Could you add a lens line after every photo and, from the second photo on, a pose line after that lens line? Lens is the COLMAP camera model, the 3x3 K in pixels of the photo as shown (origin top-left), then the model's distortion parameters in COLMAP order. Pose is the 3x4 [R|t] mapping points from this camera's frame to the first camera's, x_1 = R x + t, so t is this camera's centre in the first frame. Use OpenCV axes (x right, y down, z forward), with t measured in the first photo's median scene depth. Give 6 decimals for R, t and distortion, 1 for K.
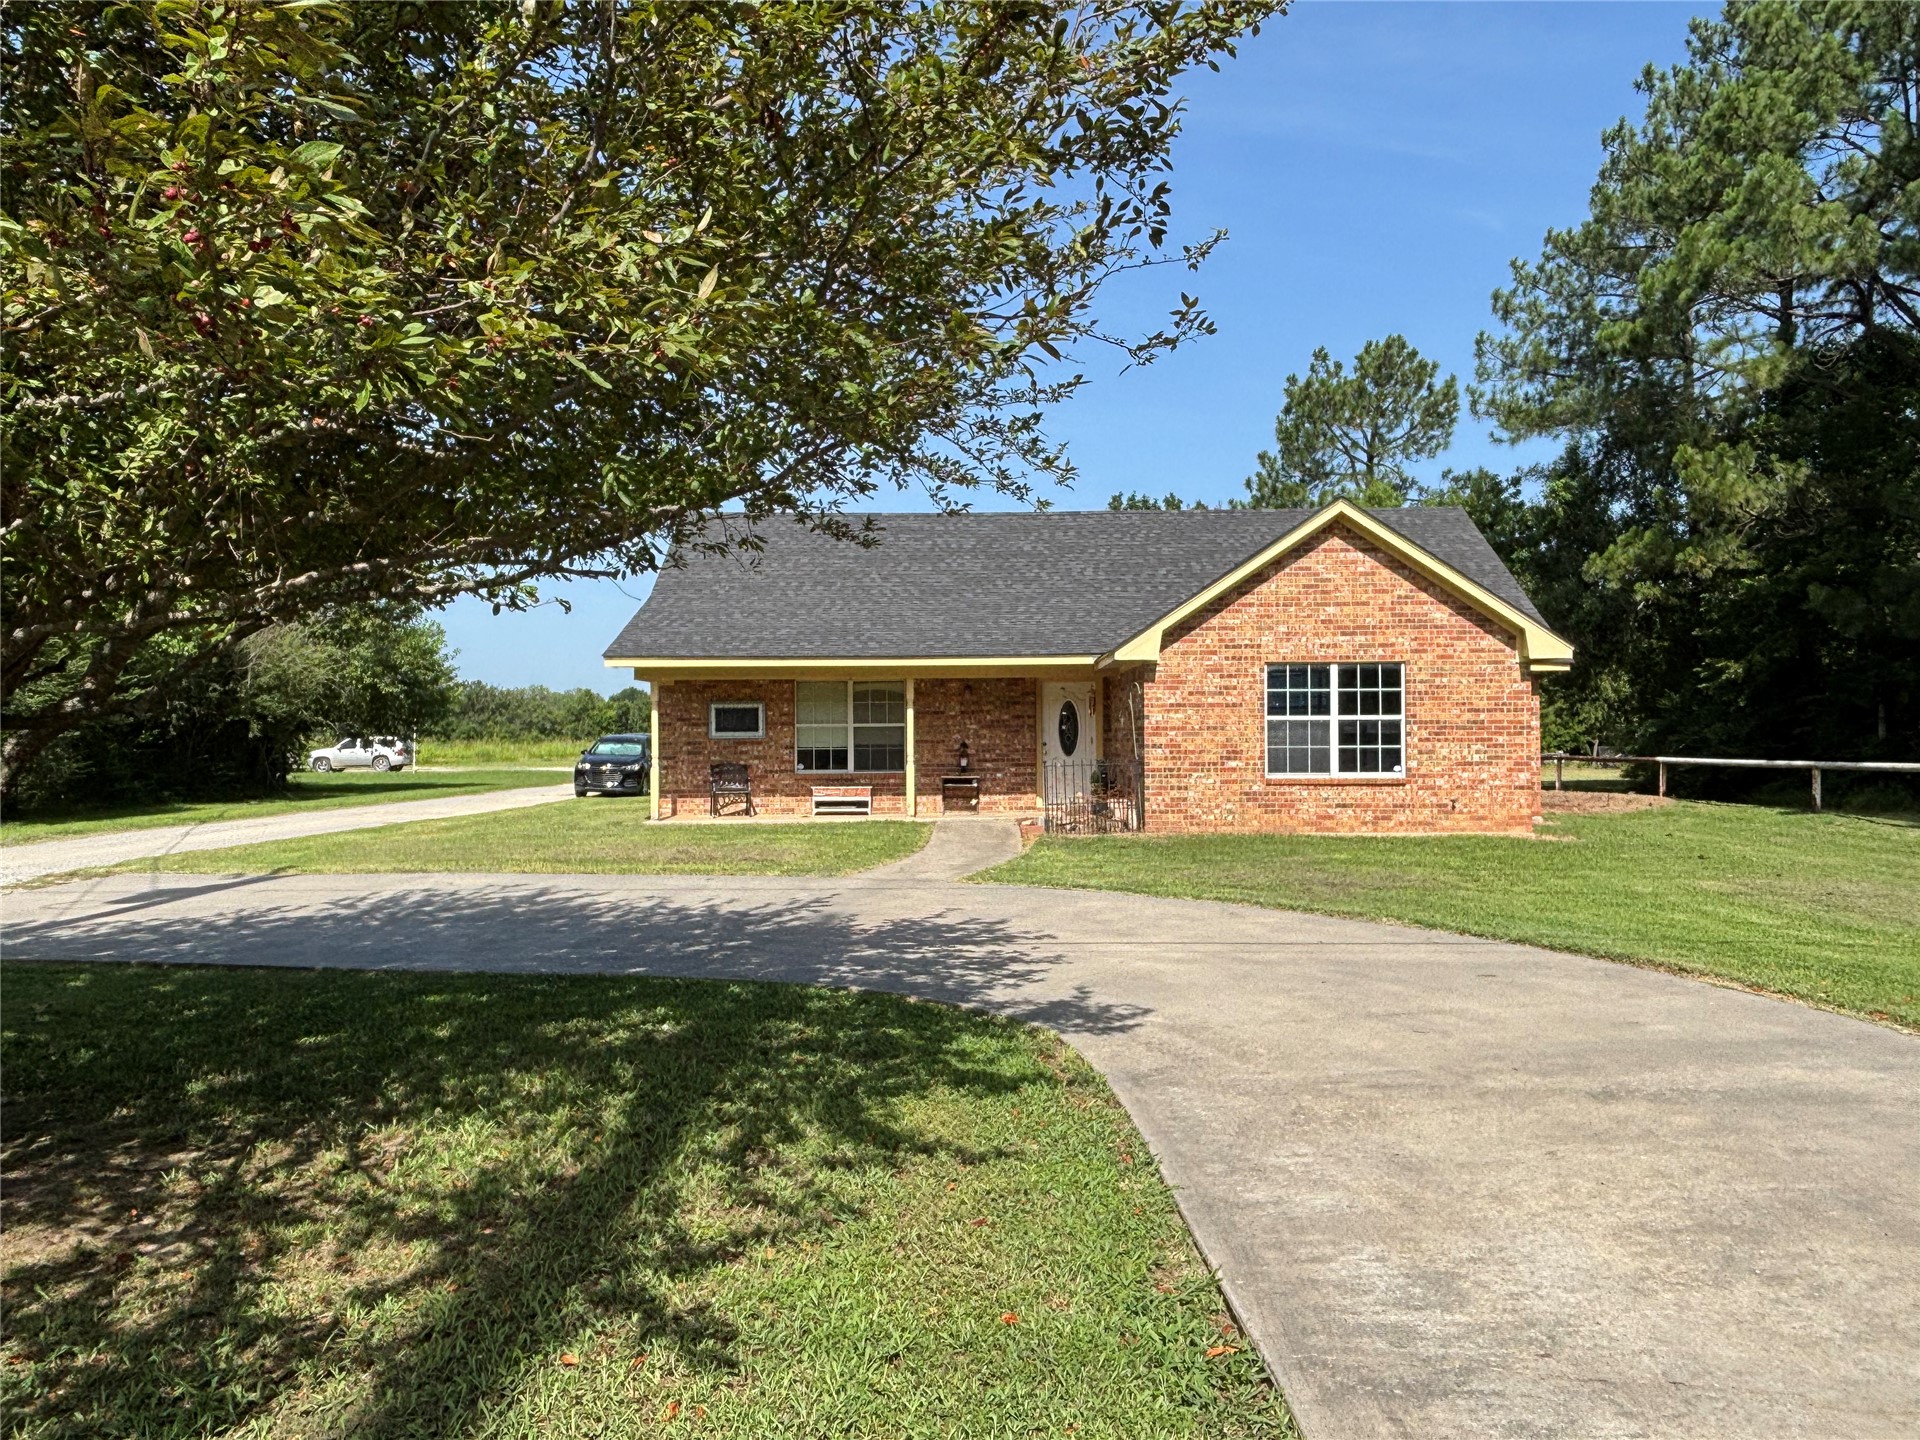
lens RADIAL K [[1387.9, 0, 940.1], [0, 1387.9, 724.6], [0, 0, 1]] dist [0.055698, -0.062374]
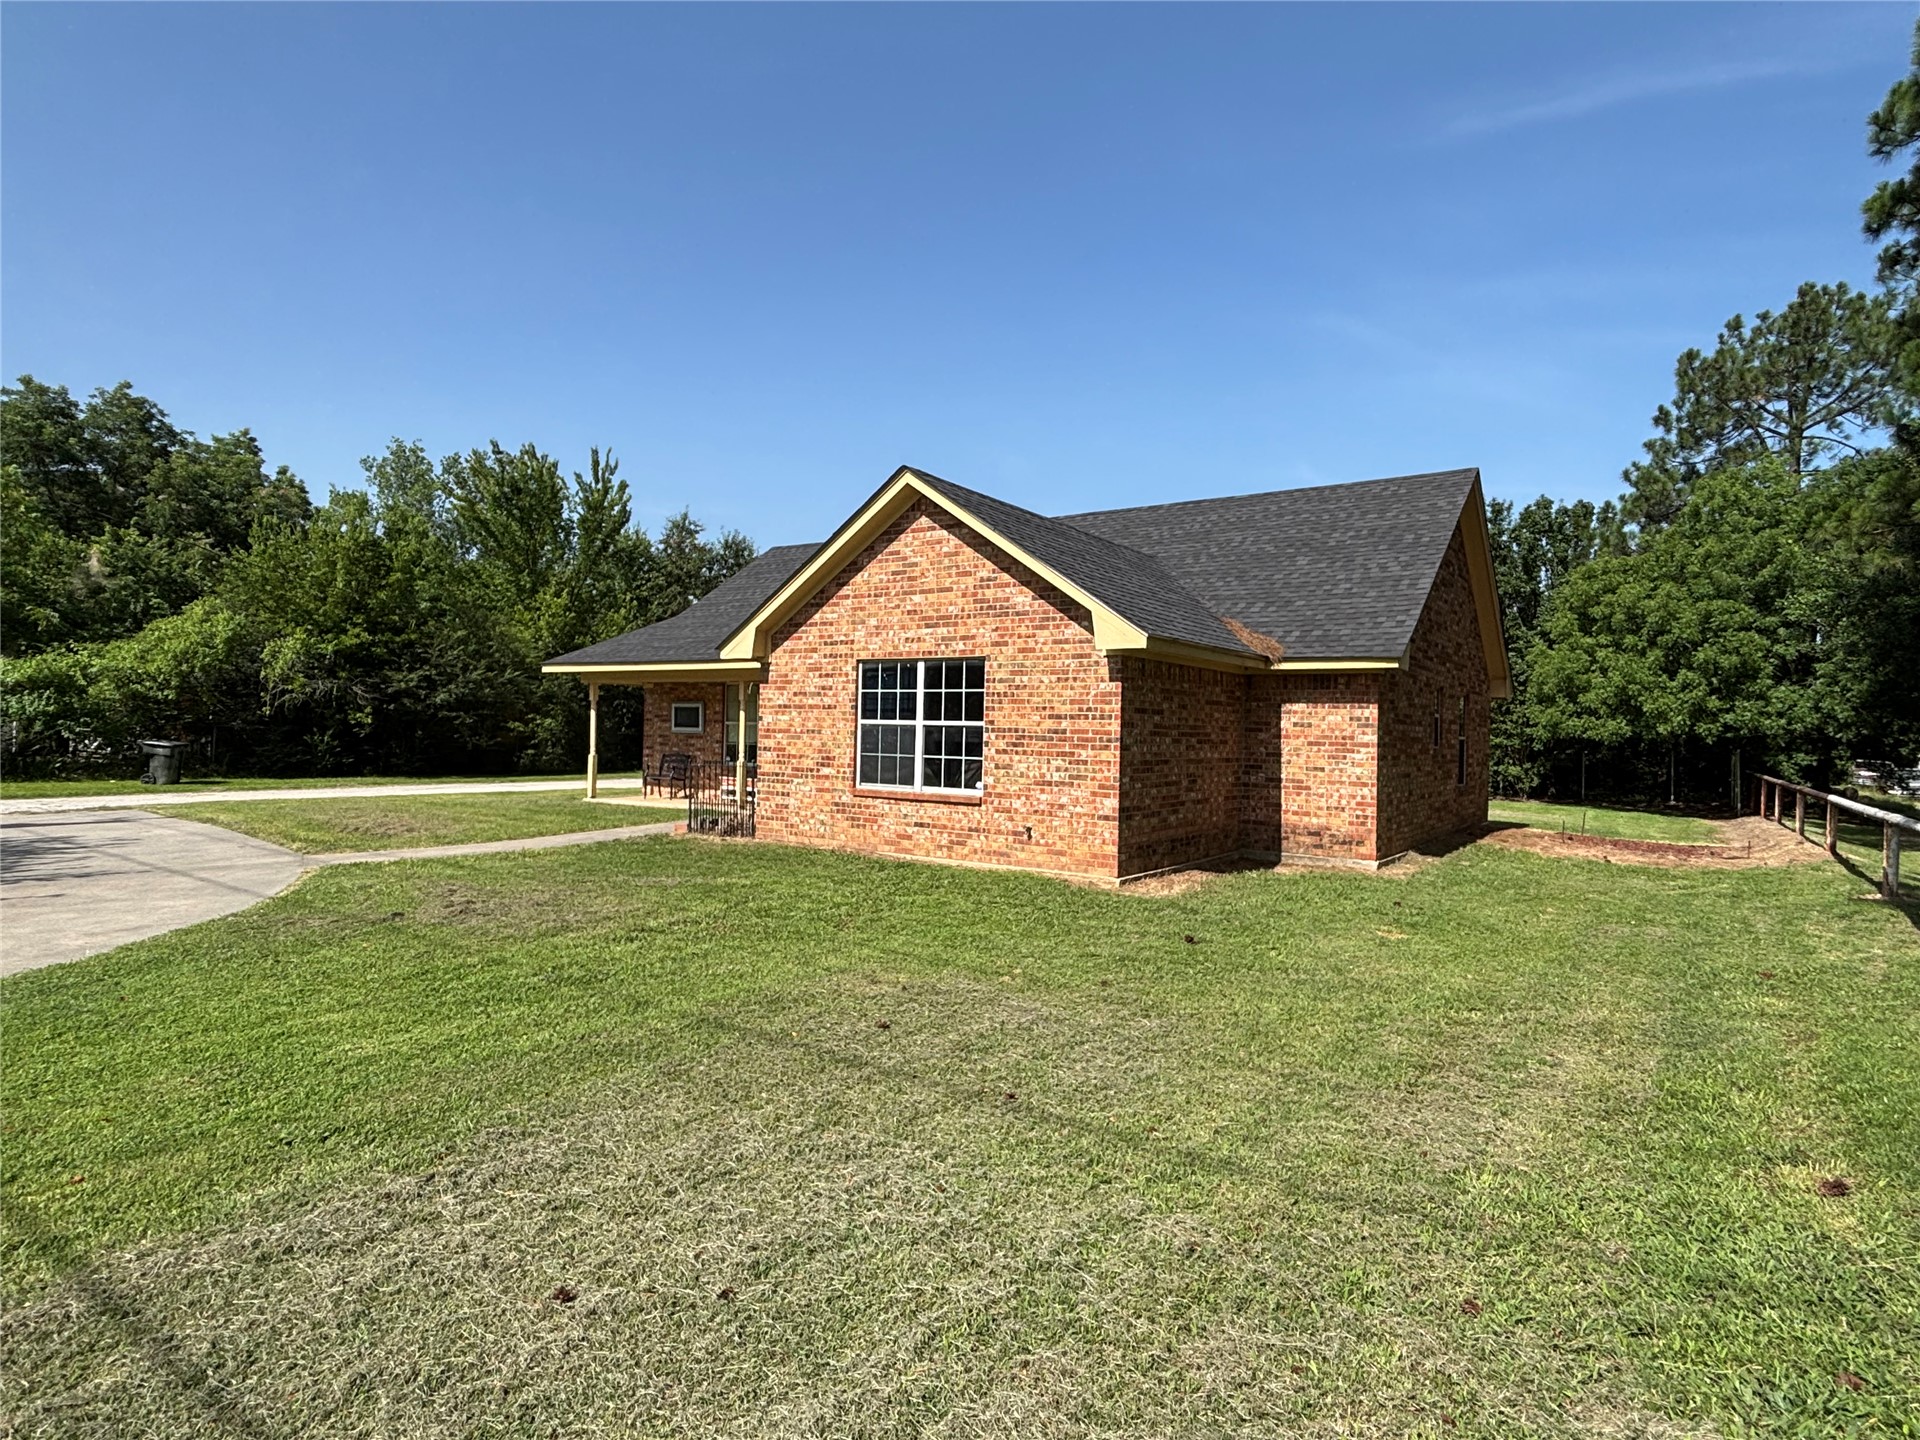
lens RADIAL K [[1062.9, 0, 945.5], [0, 1062.9, 714.4], [0, 0, 1]] dist [0.001968, -0.000852]
pose [[0.827245, 0.014797, -0.561647, 0.667388], [-0.021891, 0.999743, -0.005905, -0.006566], [0.561415, 0.017180, 0.827356, 0.462302]]
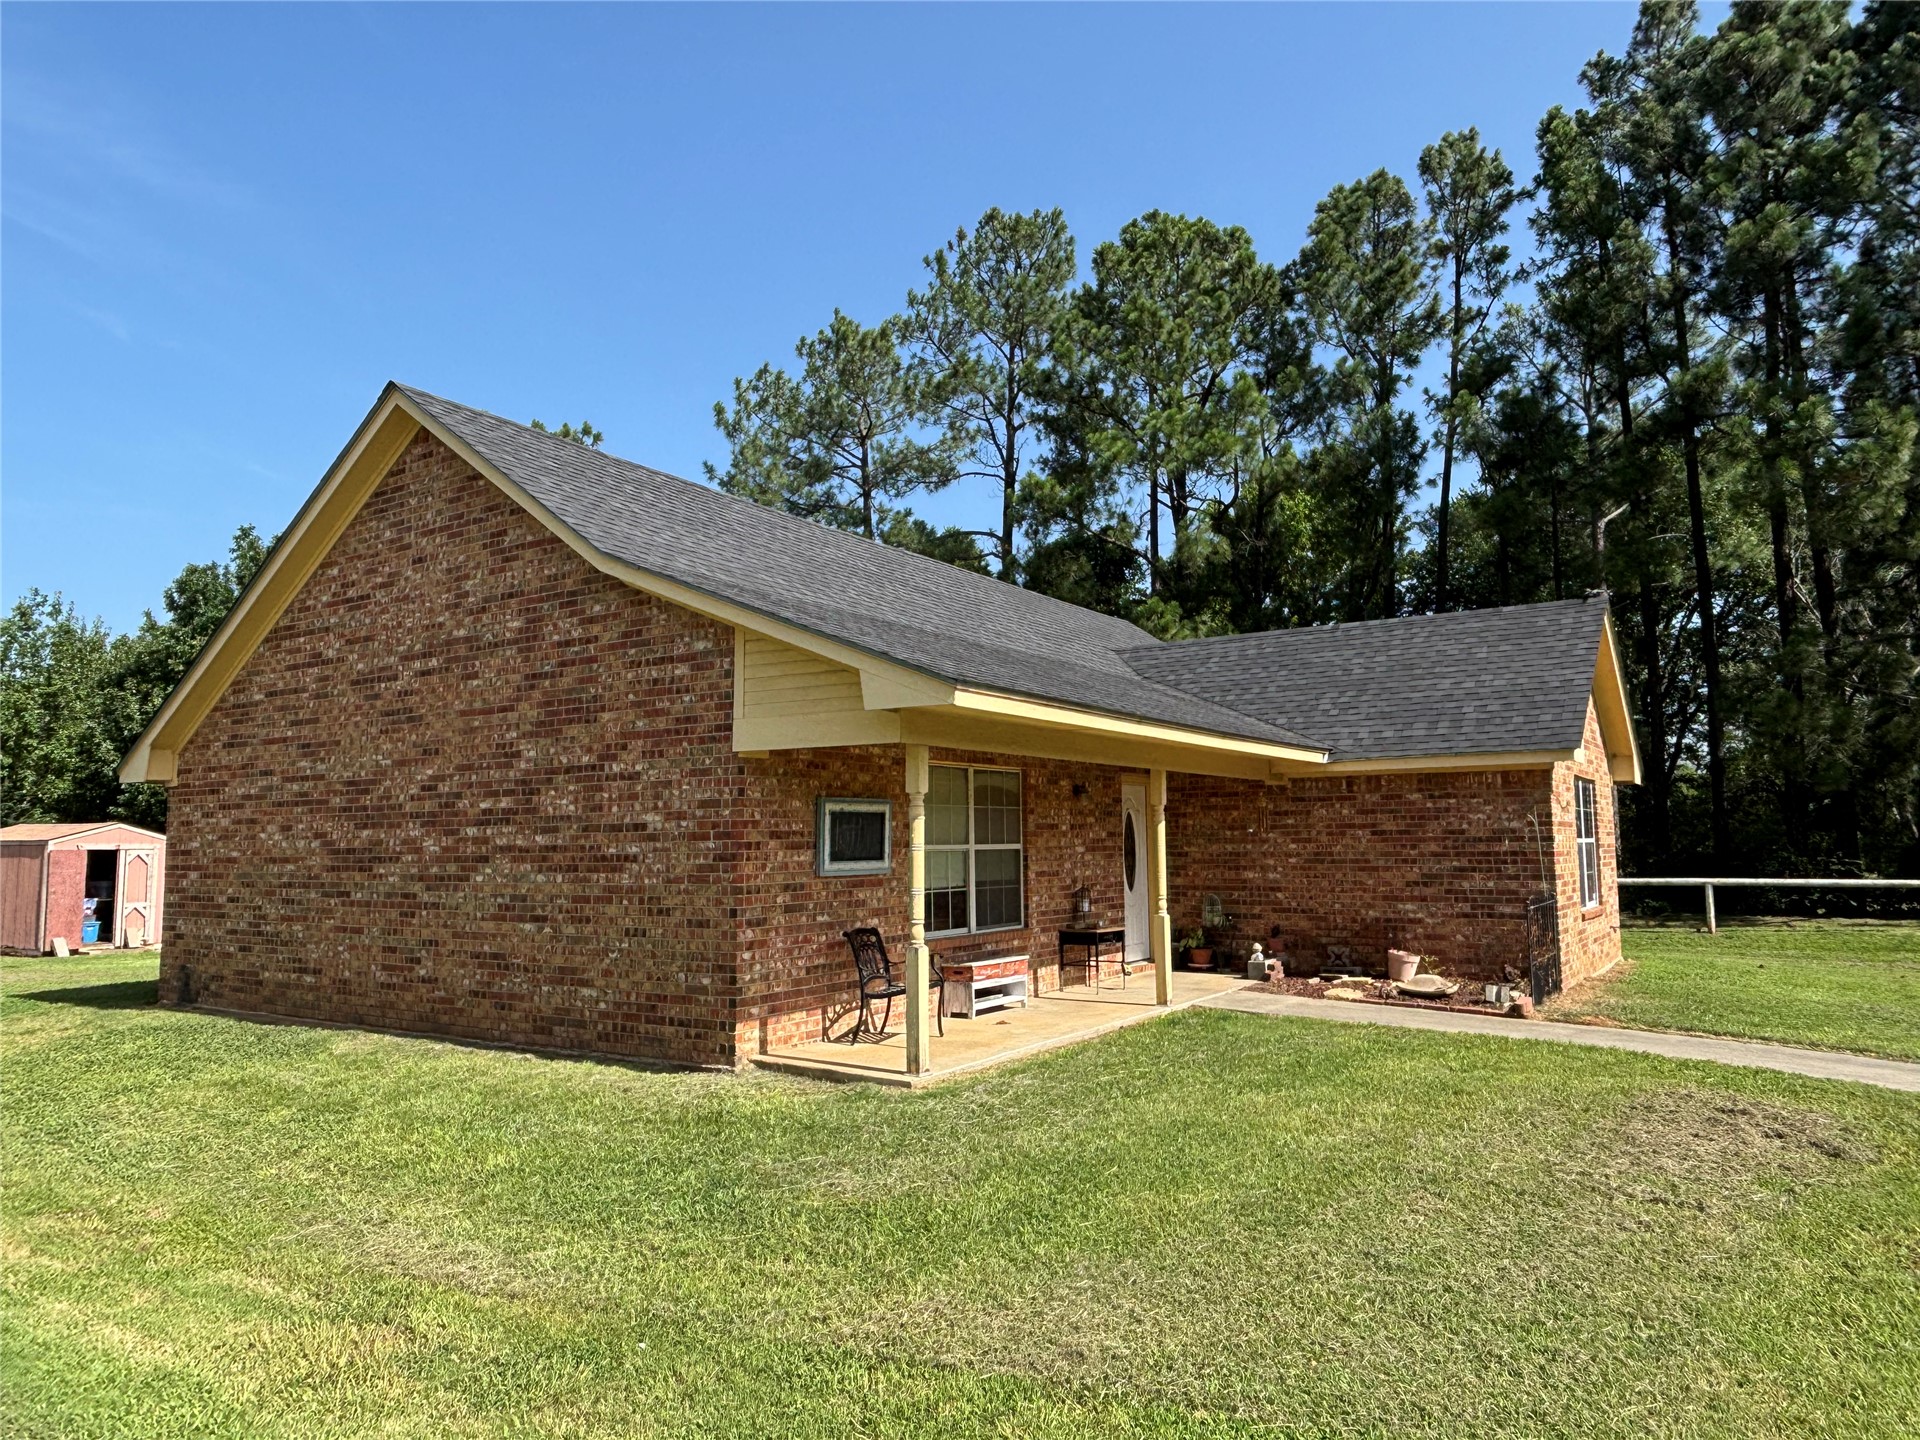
lens RADIAL K [[1273.8, 0, 951.7], [0, 1273.8, 719.0], [0, 0, 1]] dist [0.044537, -0.052975]
pose [[0.541078, 0.083156, 0.836851, -0.622956], [-0.002673, 0.995264, -0.097169, -0.001392], [-0.840968, 0.050339, 0.538738, 0.895329]]
